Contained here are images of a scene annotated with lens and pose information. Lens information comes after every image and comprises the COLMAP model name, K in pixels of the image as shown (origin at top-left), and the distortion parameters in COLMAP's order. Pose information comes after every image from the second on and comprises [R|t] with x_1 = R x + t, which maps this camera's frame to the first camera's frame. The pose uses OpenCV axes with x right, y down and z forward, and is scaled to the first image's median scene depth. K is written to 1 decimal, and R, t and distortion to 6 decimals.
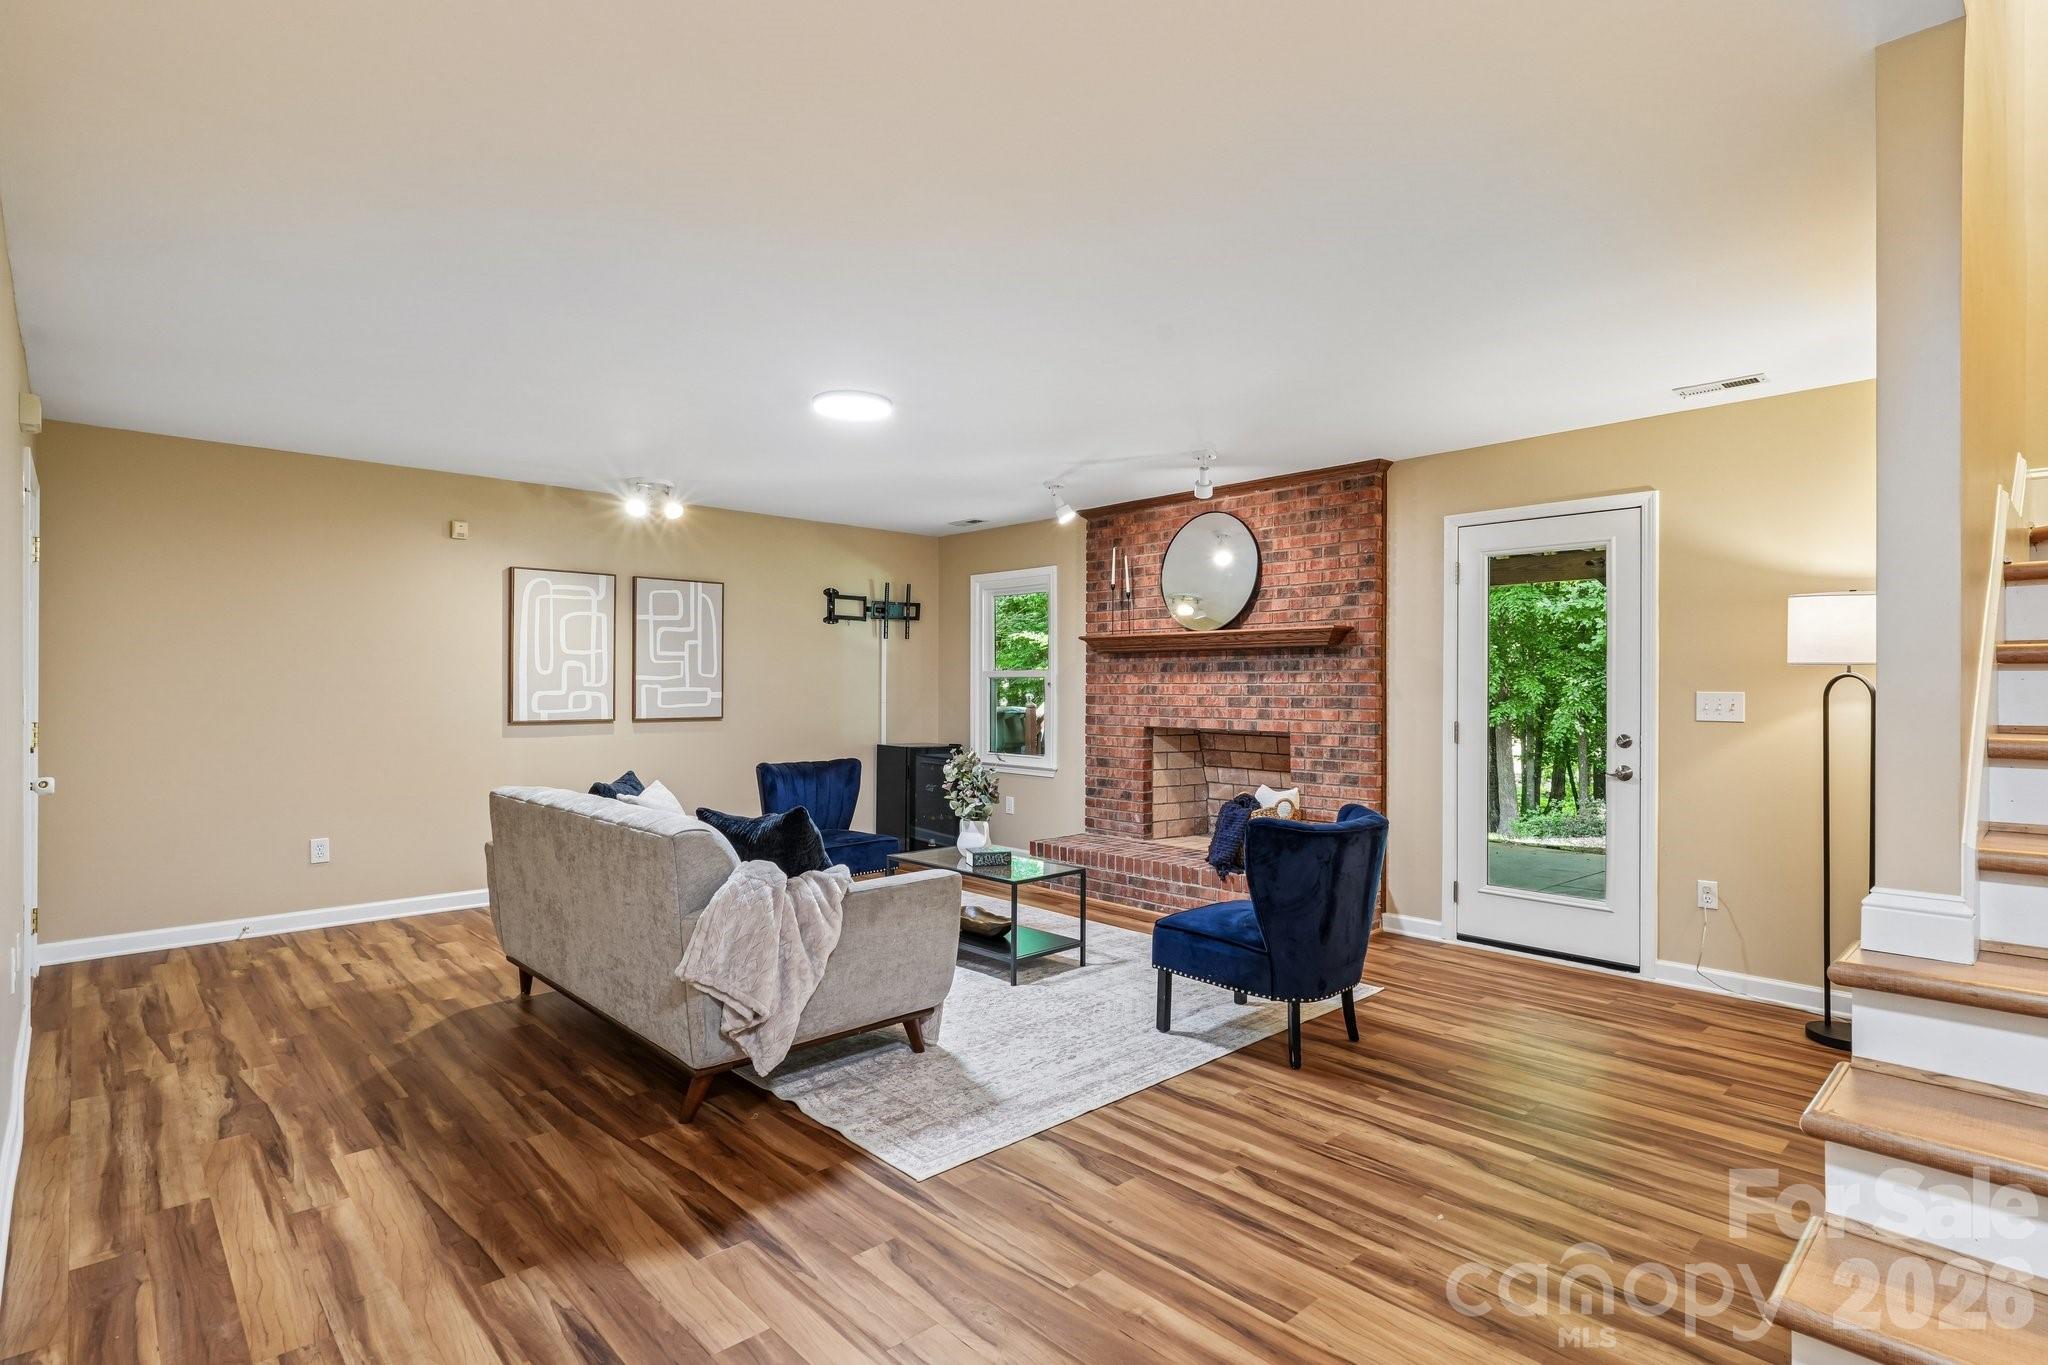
lens RADIAL K [[1028.2, 0, 1024.0], [0, 1028.2, 682.5], [0, 0, 1]] dist [0.000626, 0.000097]
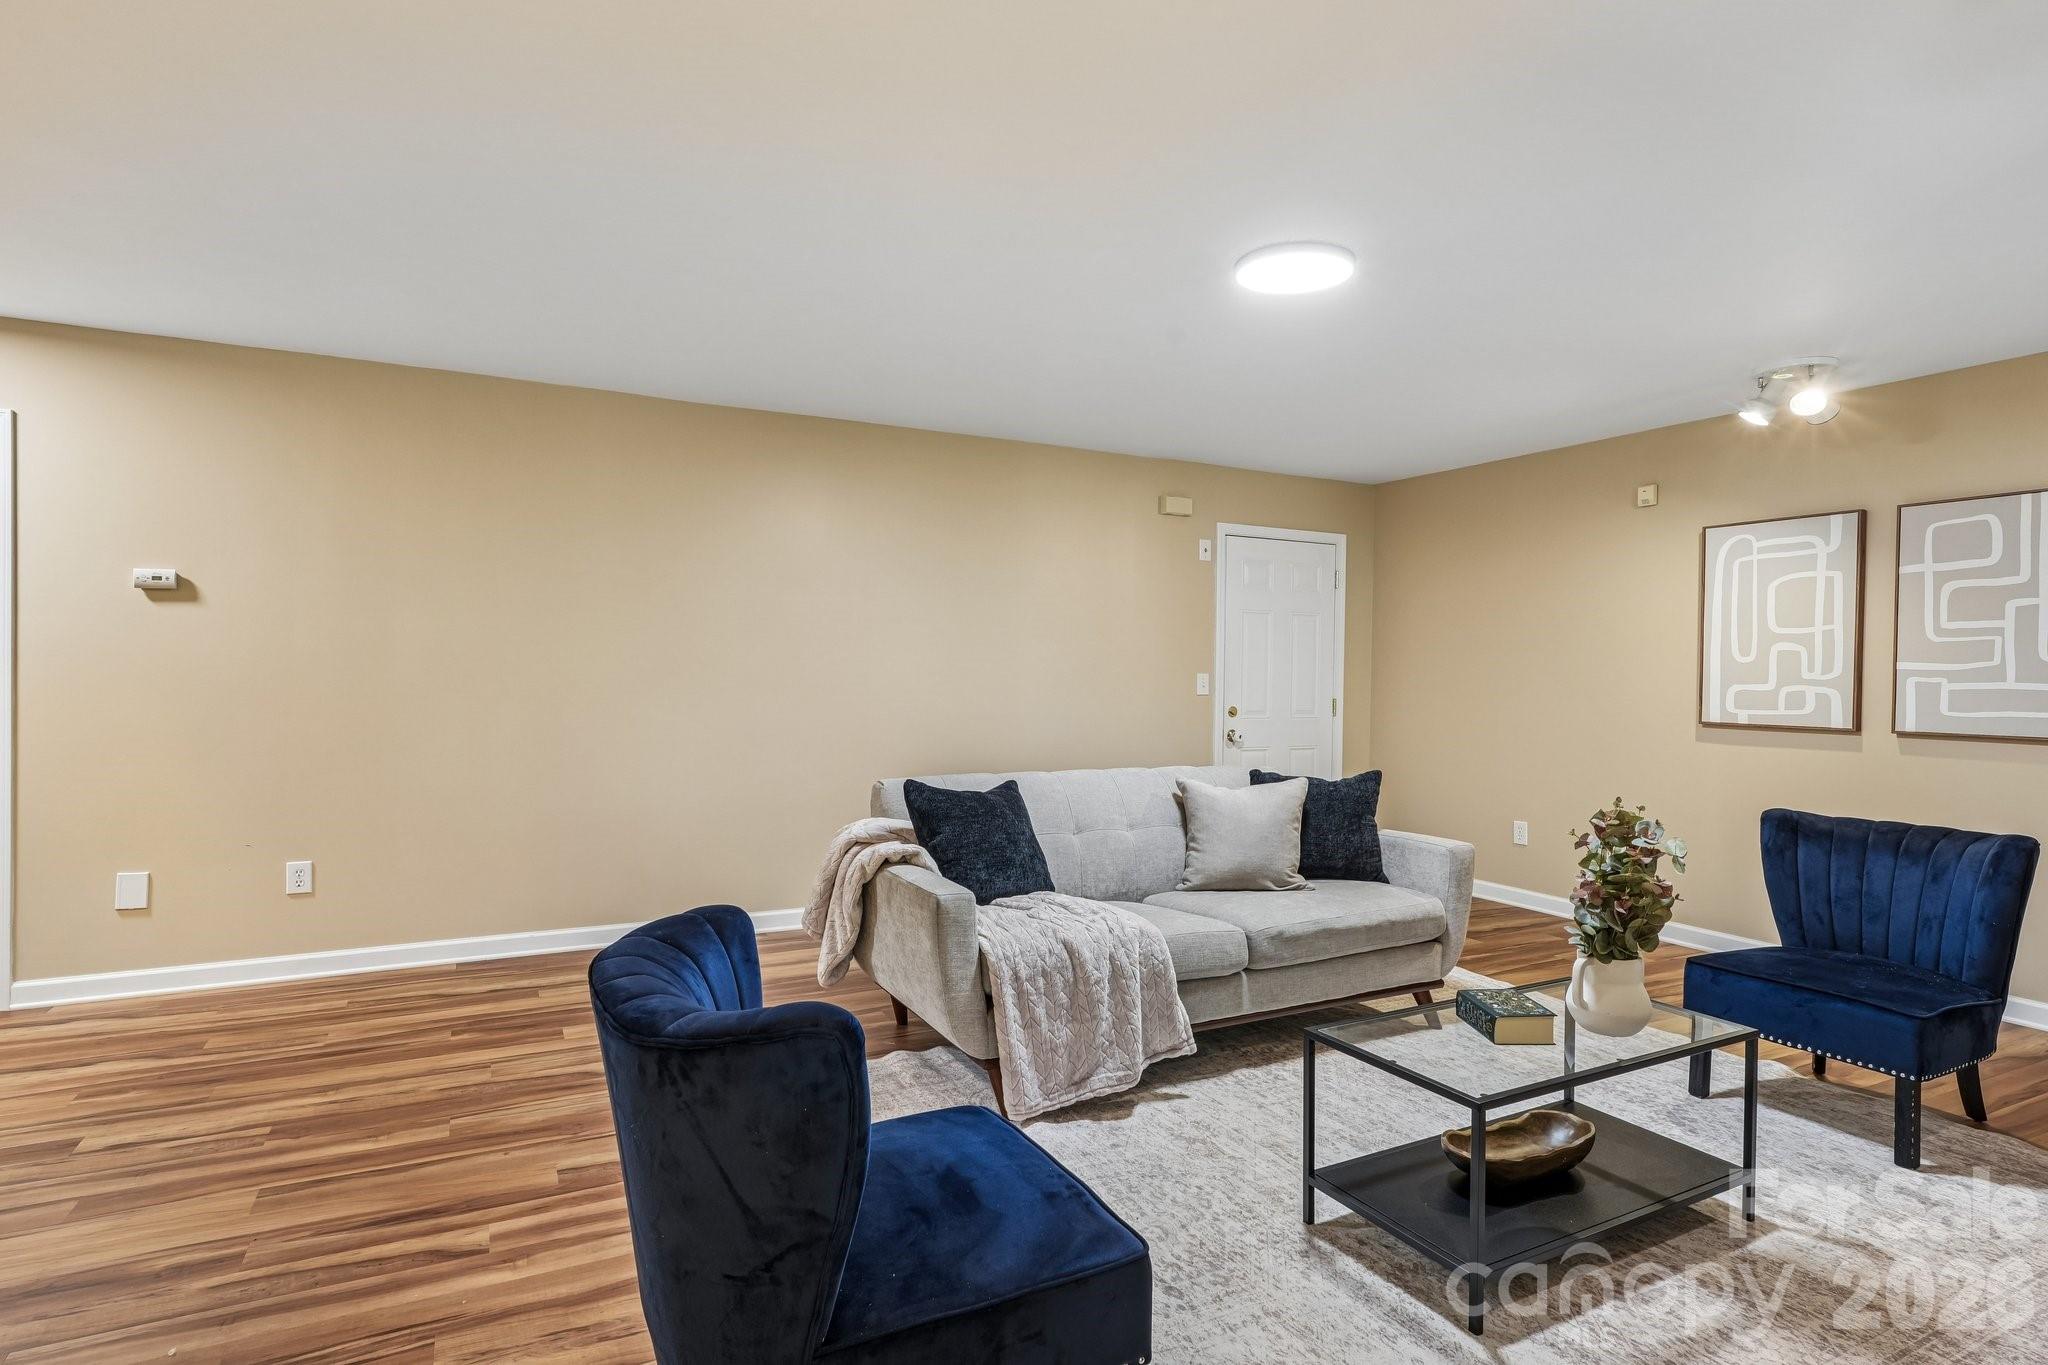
lens RADIAL K [[1051.9, 0, 1108.7], [0, 1051.9, 681.6], [0, 0, 1]] dist [-0.002626, -0.001079]
pose [[-0.237536, 0.002747, -0.971375, 0.408271], [-0.010457, 0.999931, 0.005384, 0.007177], [0.971323, 0.011436, -0.237490, 0.762917]]
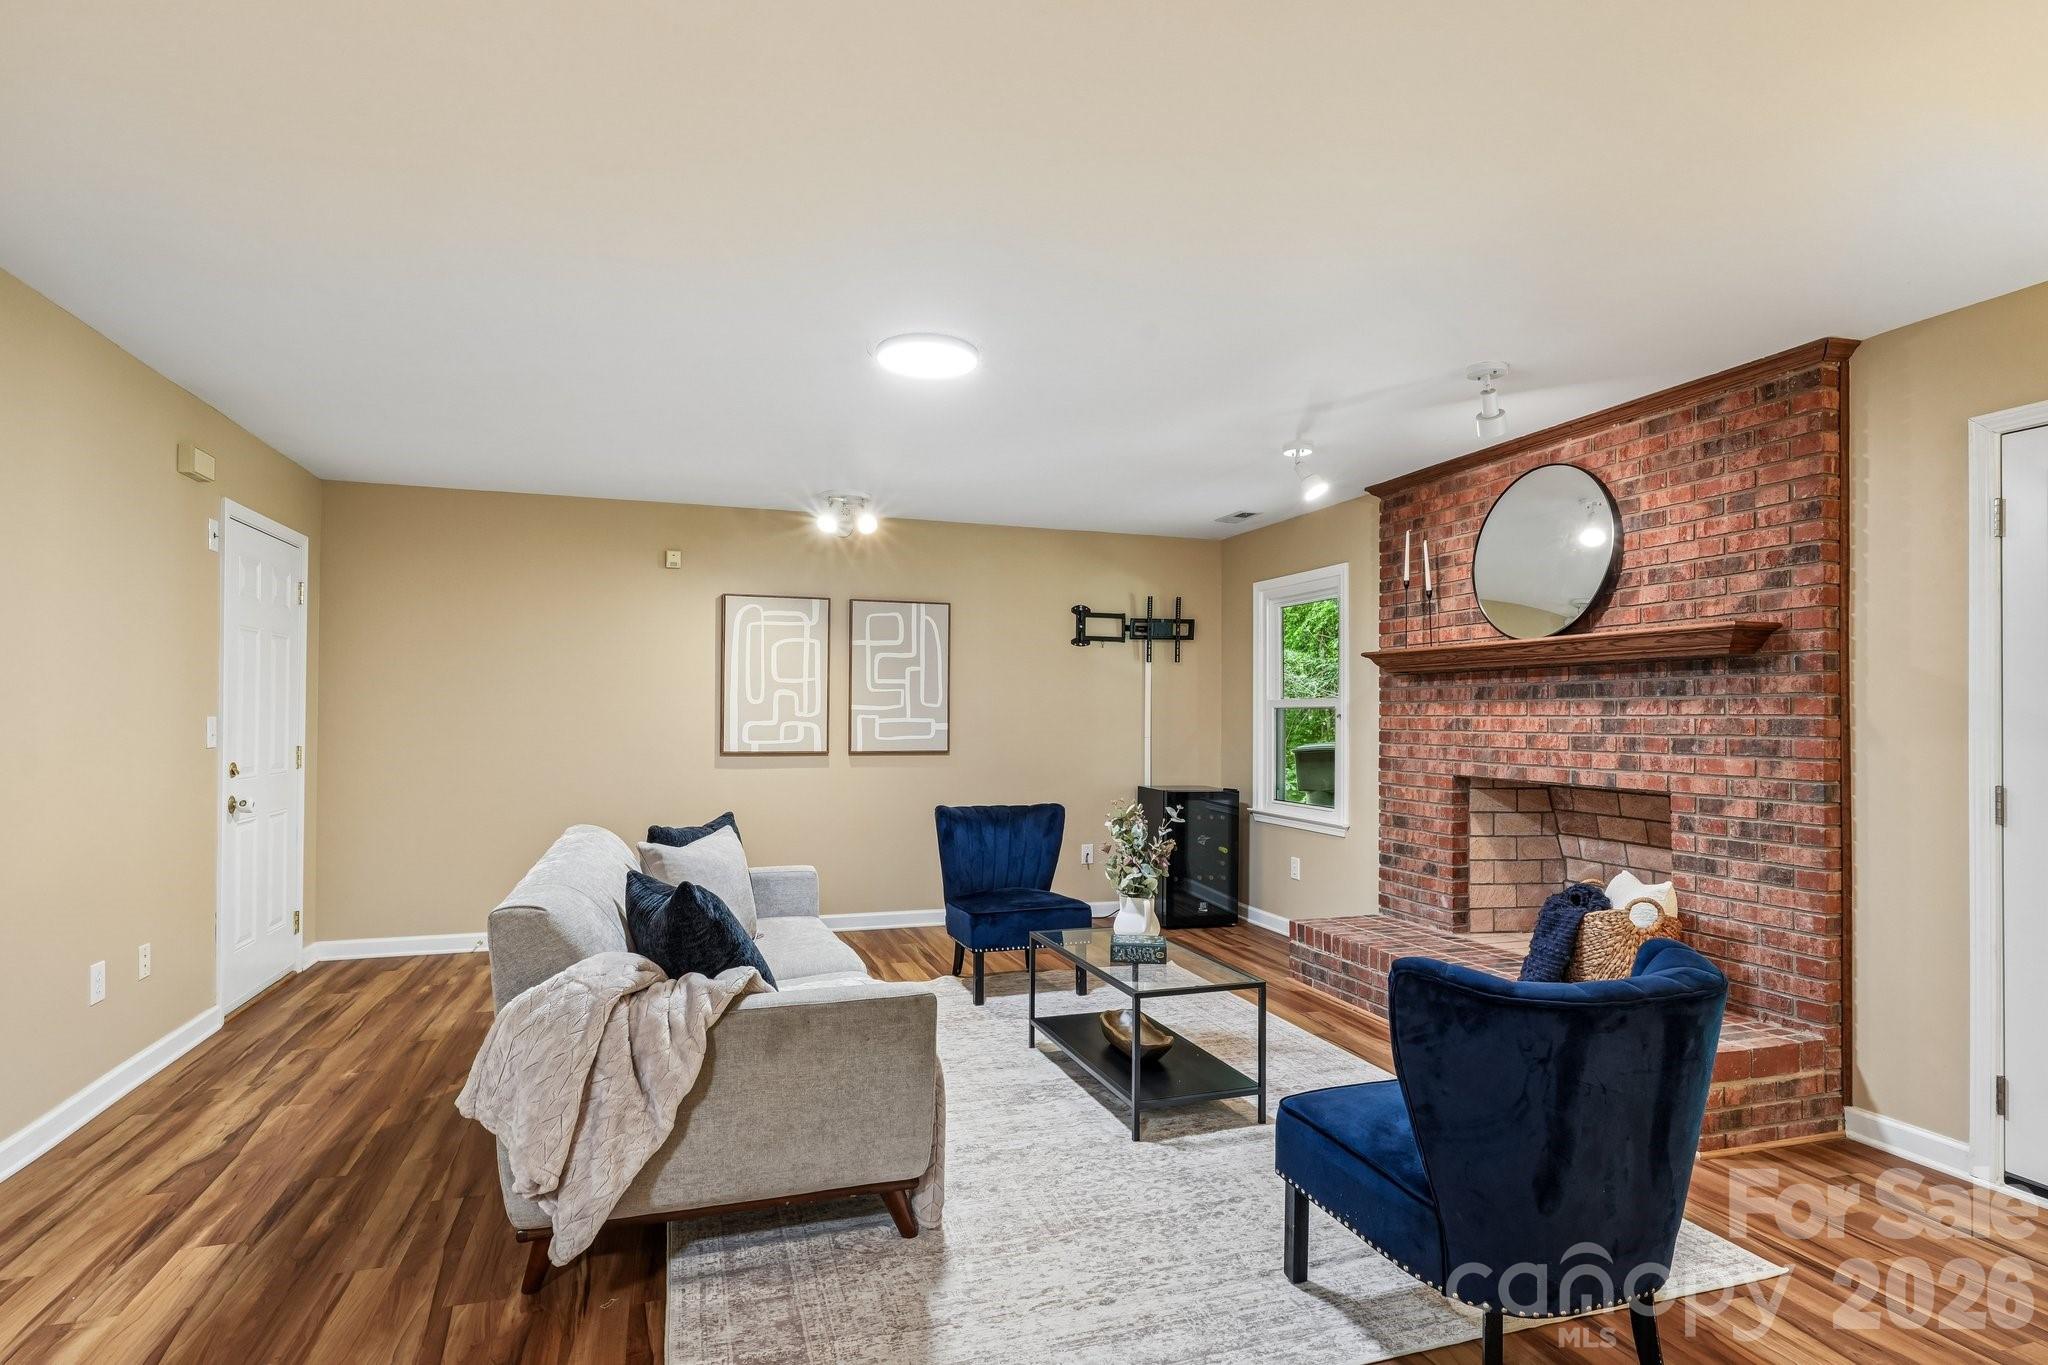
lens RADIAL K [[1043.8, 0, 949.7], [0, 1043.8, 701.1], [0, 0, 1]] dist [0.002090, -0.000267]
pose [[0.897978, -0.002632, -0.440032, 0.135630], [-0.002933, 0.999924, -0.011965, 0.000754], [0.440030, 0.012035, 0.897903, 0.207422]]
